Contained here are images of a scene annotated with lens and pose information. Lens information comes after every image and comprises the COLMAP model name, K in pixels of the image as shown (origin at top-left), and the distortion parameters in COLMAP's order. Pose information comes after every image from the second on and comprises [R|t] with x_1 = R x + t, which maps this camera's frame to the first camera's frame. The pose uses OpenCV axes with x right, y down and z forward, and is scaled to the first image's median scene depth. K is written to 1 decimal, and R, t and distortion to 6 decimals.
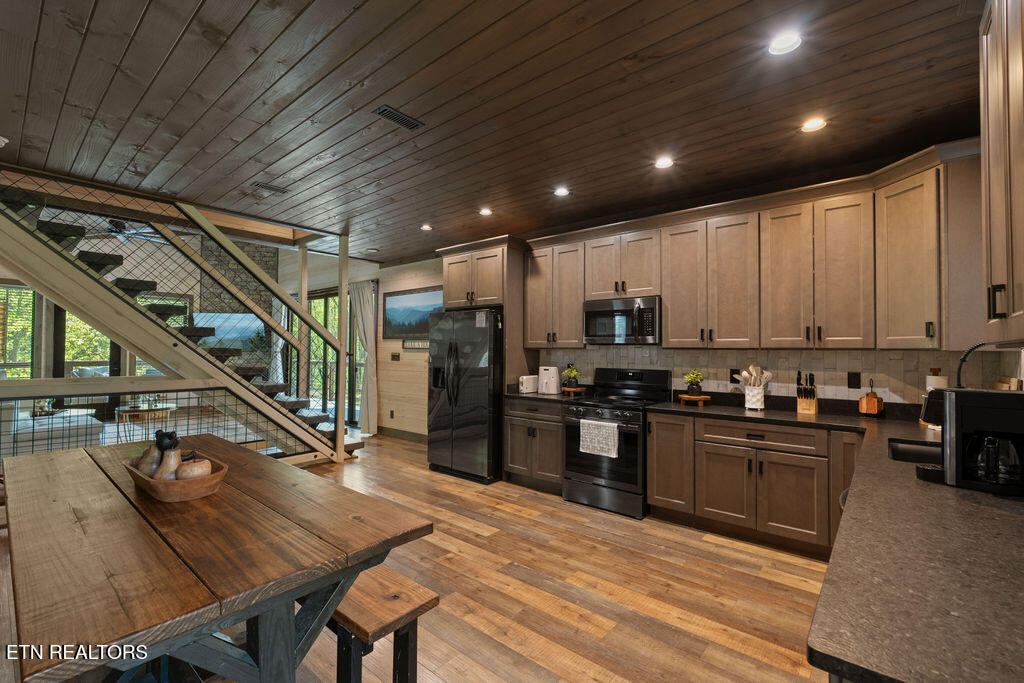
lens RADIAL K [[445.2, 0, 514.3], [0, 445.2, 344.1], [0, 0, 1]] dist [-0.002822, -0.000639]
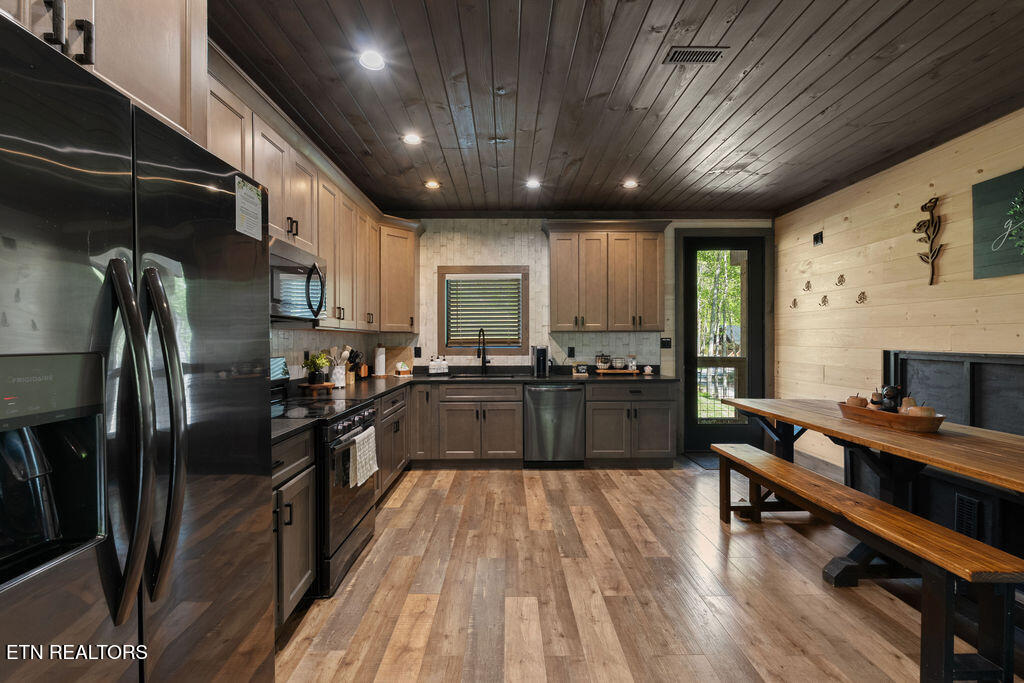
lens RADIAL K [[445.2, 0, 511.5], [0, 445.2, 341.9], [0, 0, 1]] dist [-0.002822, -0.000639]
pose [[-0.644476, -0.008785, 0.764574, -0.495340], [-0.013888, 0.999904, -0.000217, 0.033693], [-0.764498, -0.010758, -0.644536, 1.303439]]
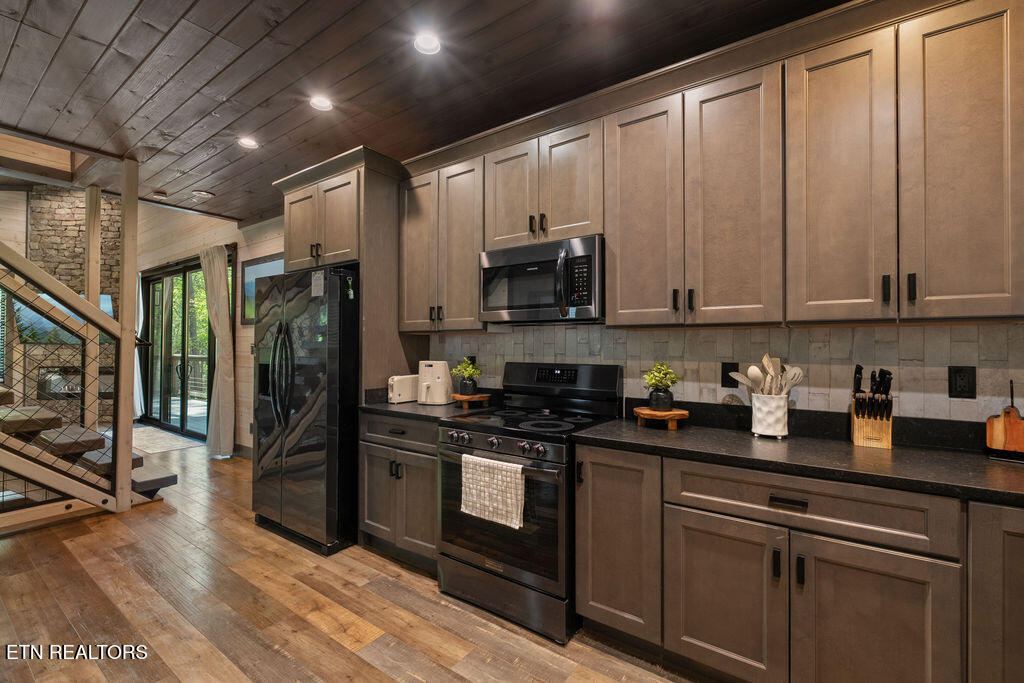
lens RADIAL K [[445.2, 0, 511.2], [0, 445.2, 343.8], [0, 0, 1]] dist [-0.002822, -0.000639]
pose [[0.997508, -0.004235, 0.070430, 0.180514], [0.003502, 0.999938, 0.010527, 0.025949], [-0.070471, -0.010254, 0.997461, 0.462950]]
